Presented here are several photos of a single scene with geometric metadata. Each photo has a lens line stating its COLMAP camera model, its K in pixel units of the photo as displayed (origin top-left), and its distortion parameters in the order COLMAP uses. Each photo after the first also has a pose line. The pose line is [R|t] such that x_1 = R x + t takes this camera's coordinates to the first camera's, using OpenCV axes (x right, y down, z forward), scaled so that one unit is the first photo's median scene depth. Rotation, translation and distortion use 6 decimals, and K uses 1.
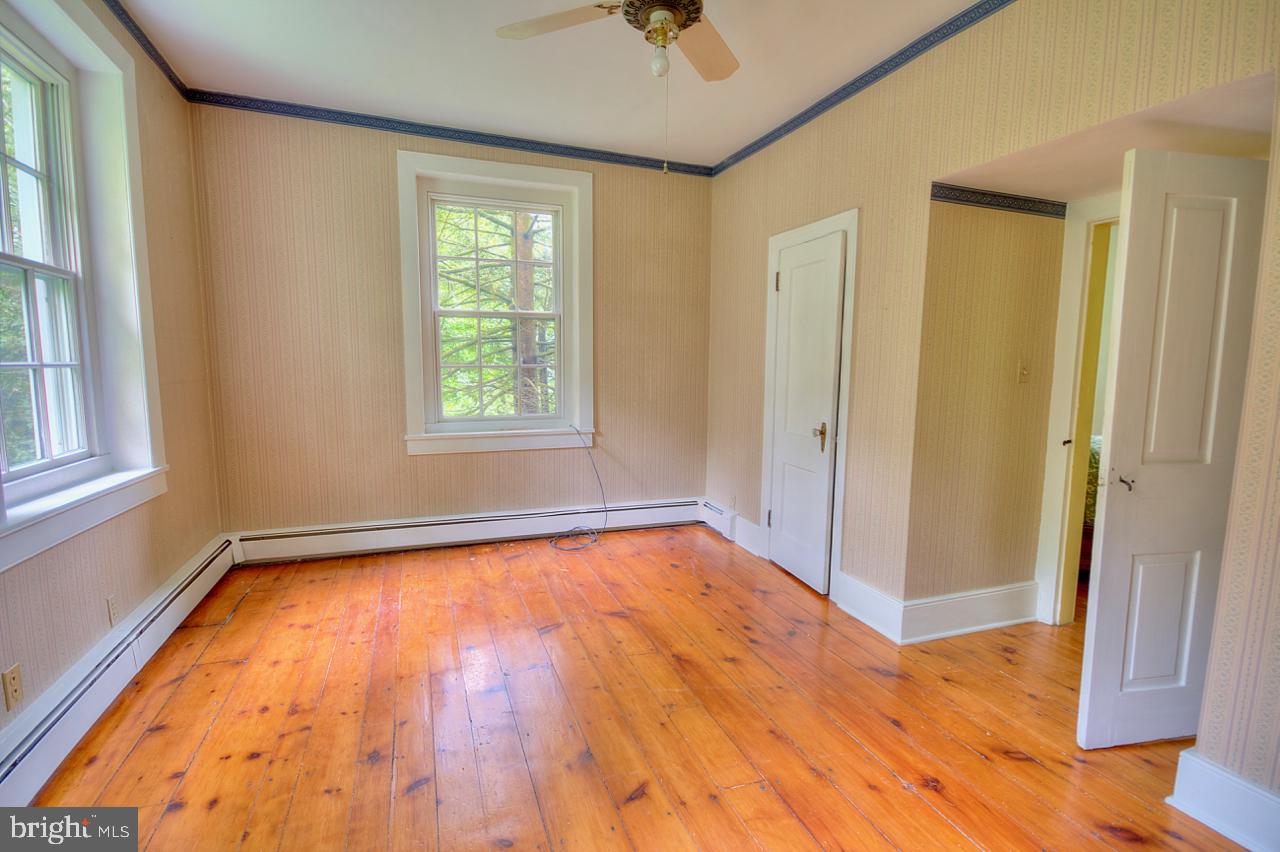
lens RADIAL K [[588.7, 0, 635.9], [0, 588.7, 426.3], [0, 0, 1]] dist [-0.005717, 0.000031]
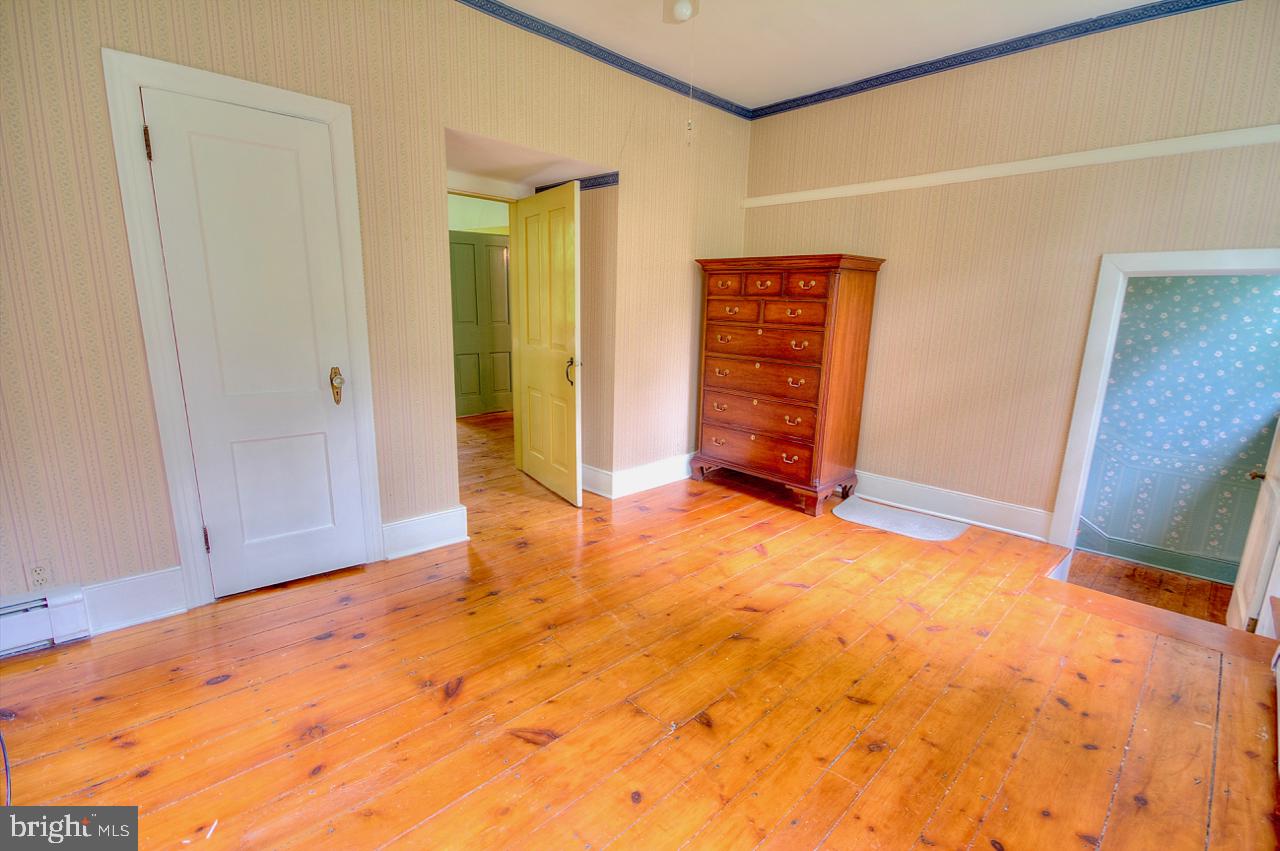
lens RADIAL K [[588.7, 0, 636.6], [0, 588.7, 428.8], [0, 0, 1]] dist [-0.005717, 0.000031]
pose [[-0.404094, -0.217713, 0.888431, -0.653324], [0.063784, 0.962191, 0.264800, -0.126817], [-0.912491, 0.163672, -0.374929, 1.041344]]
